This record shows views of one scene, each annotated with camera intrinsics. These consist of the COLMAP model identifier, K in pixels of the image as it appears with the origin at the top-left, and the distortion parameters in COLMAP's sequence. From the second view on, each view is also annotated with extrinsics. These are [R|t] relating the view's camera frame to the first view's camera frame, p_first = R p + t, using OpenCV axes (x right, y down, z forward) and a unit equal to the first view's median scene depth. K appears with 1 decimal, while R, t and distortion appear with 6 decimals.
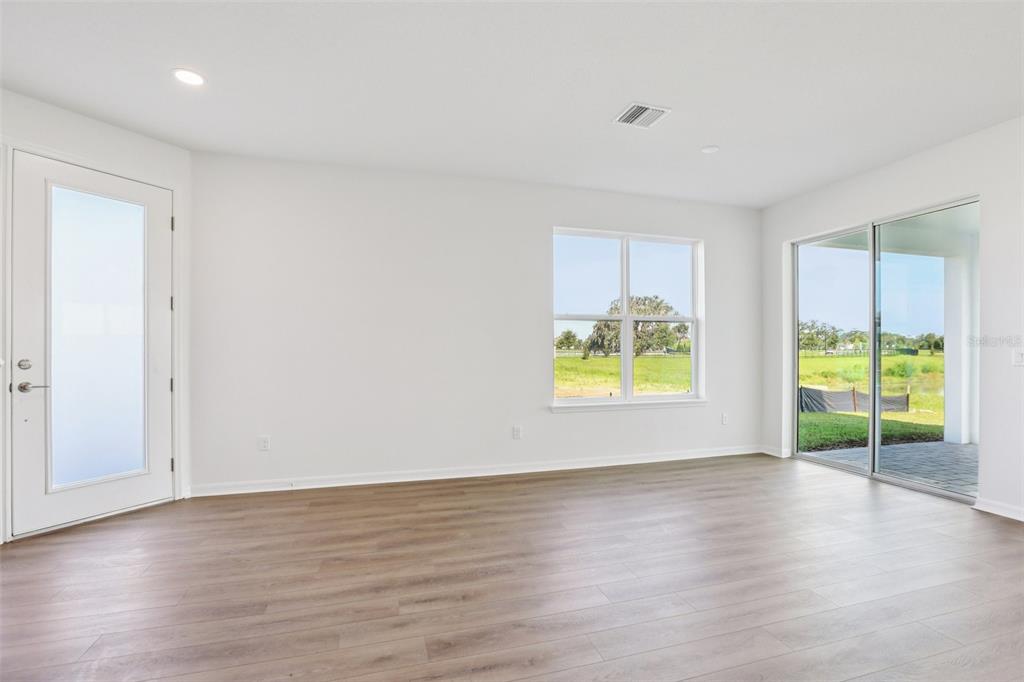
lens RADIAL K [[466.3, 0, 515.7], [0, 466.3, 347.6], [0, 0, 1]] dist [-0.050722, 0.017014]
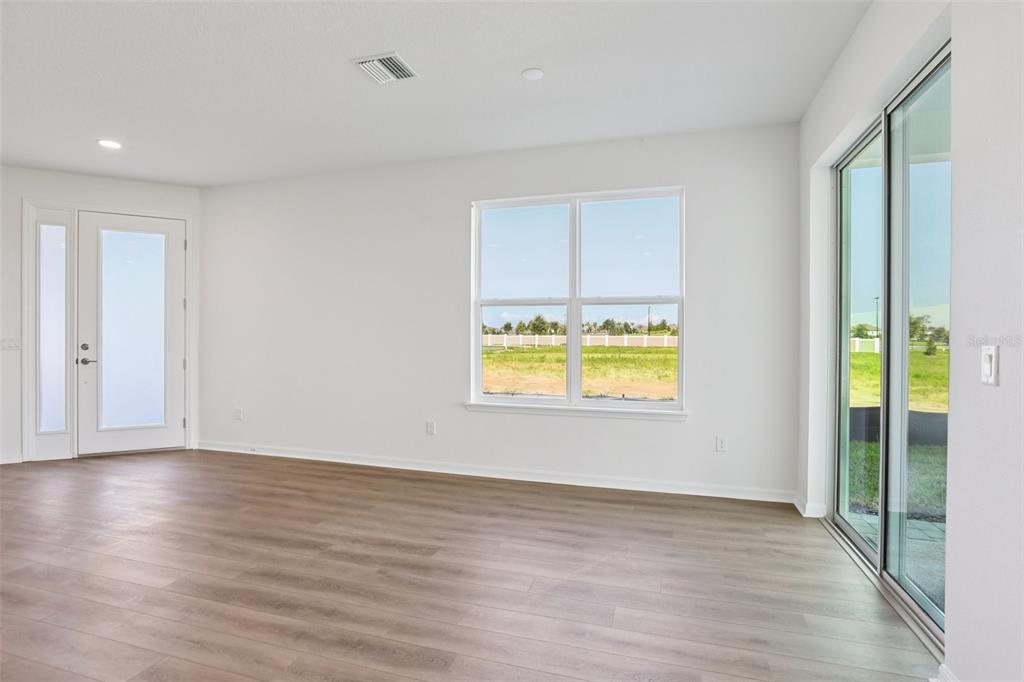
lens RADIAL K [[504.2, 0, 511.2], [0, 504.2, 339.5], [0, 0, 1]] dist [-0.020614, 0.003333]
pose [[0.828285, 0.006142, -0.560274, 0.860116], [-0.003780, 0.999978, 0.005375, -0.002188], [0.560295, -0.002334, 0.828290, 0.304673]]
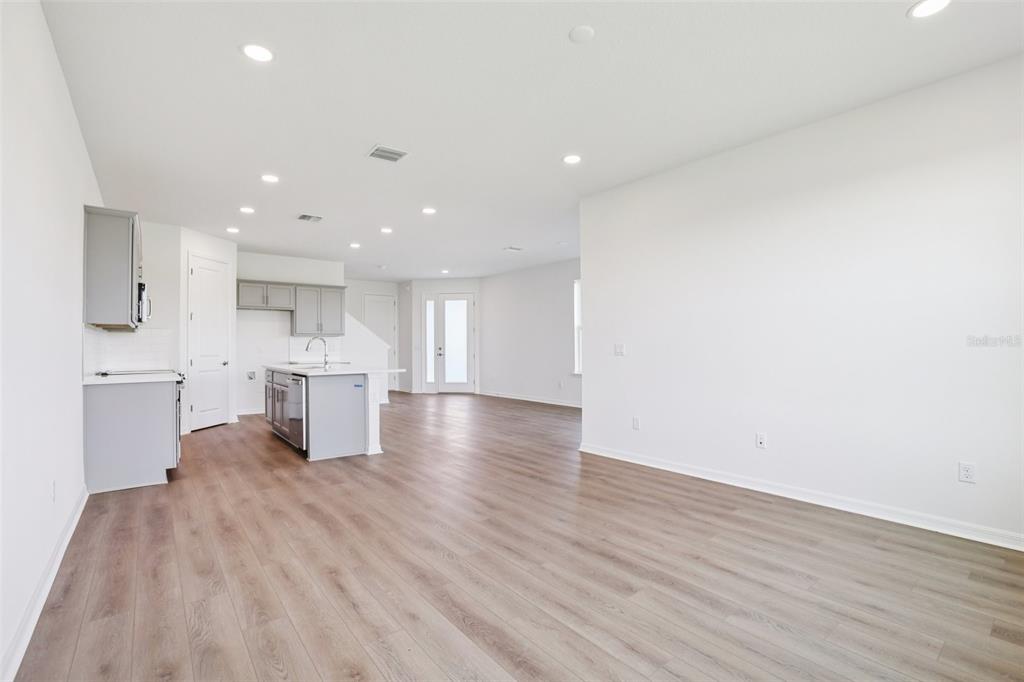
lens RADIAL K [[466.3, 0, 514.3], [0, 466.3, 339.7], [0, 0, 1]] dist [-0.050722, 0.017014]
pose [[0.383263, -0.011423, -0.923569, 2.217541], [0.007706, 0.999928, -0.009170, 0.001734], [0.923607, -0.003603, 0.383324, 0.036883]]
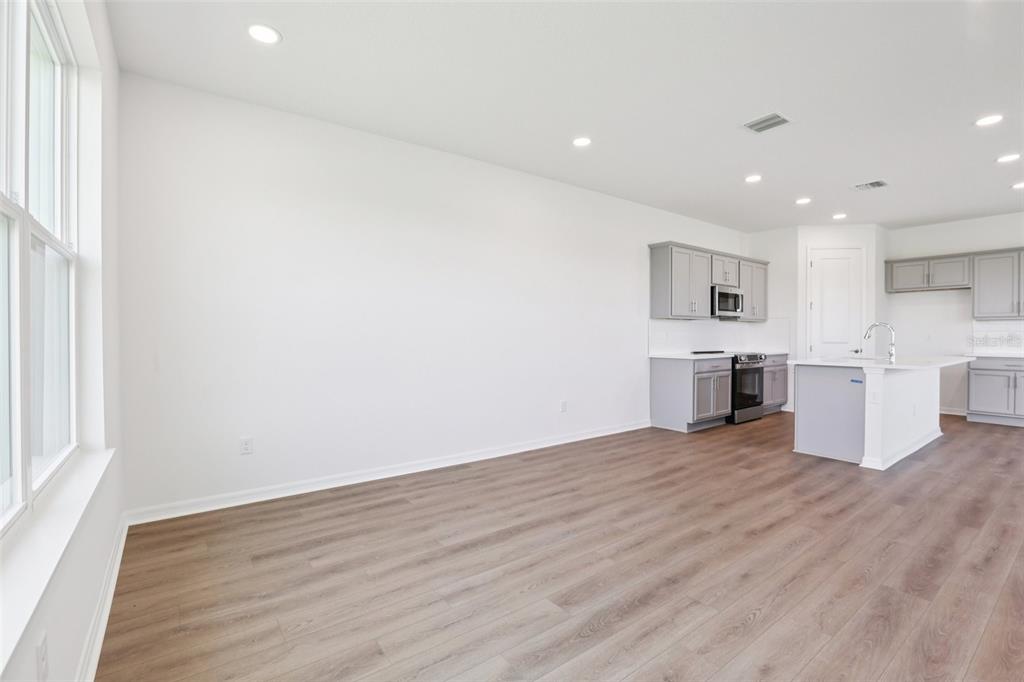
lens RADIAL K [[466.3, 0, 511.6], [0, 466.3, 340.8], [0, 0, 1]] dist [-0.050722, 0.017014]
pose [[-0.937983, 0.007567, -0.346598, 1.962167], [0.003804, 0.999926, 0.011536, 0.005036], [0.346659, 0.009503, -0.937943, 0.900214]]
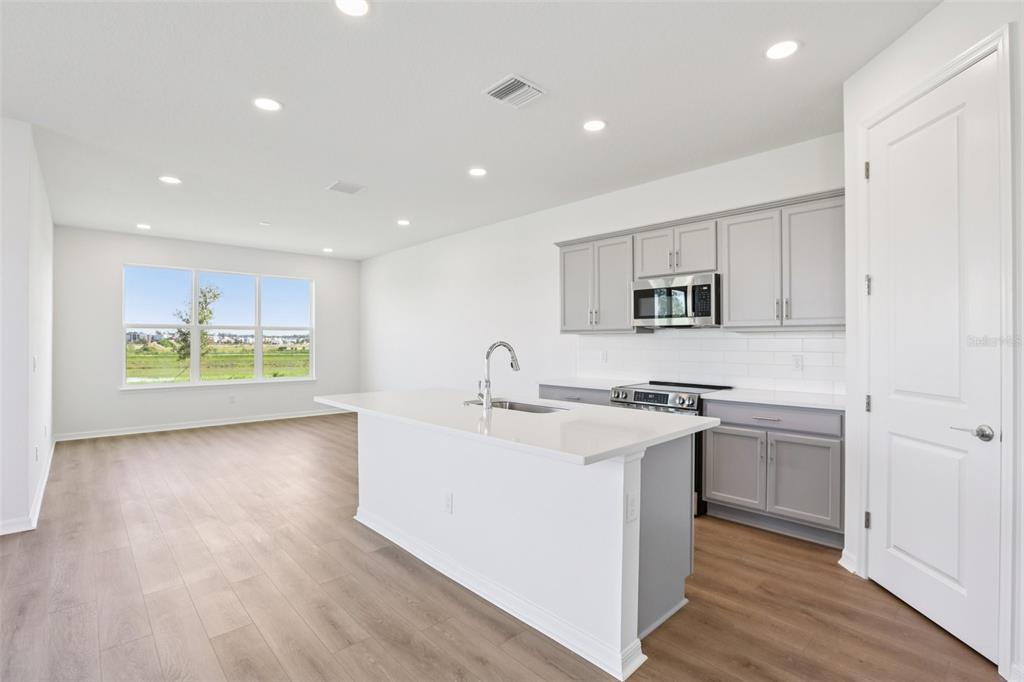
lens RADIAL K [[466.3, 0, 515.5], [0, 466.3, 354.8], [0, 0, 1]] dist [-0.050722, 0.017014]
pose [[-0.455275, -0.021725, 0.890086, -0.186086], [0.001360, 0.999684, 0.025096, -0.025594], [-0.890350, 0.012637, -0.455102, 0.340118]]
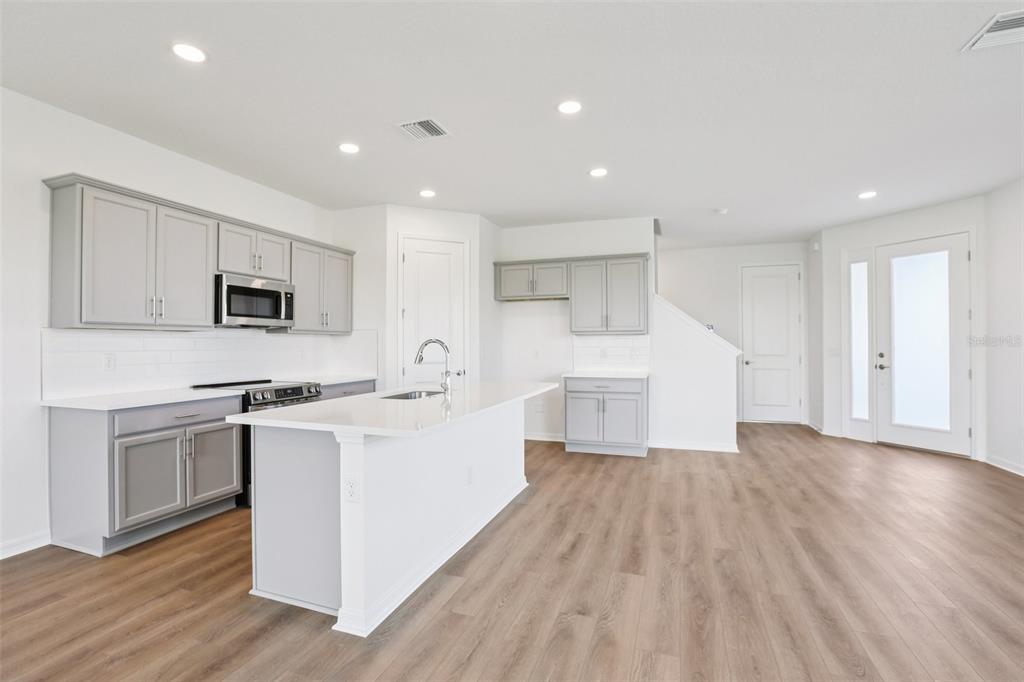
lens RADIAL K [[466.3, 0, 514.5], [0, 466.3, 340.0], [0, 0, 1]] dist [-0.050722, 0.017014]
pose [[-0.586137, -0.002655, -0.810207, 1.111665], [0.006697, 0.999945, -0.008121, -0.017727], [0.810184, -0.010186, -0.586087, 0.668109]]
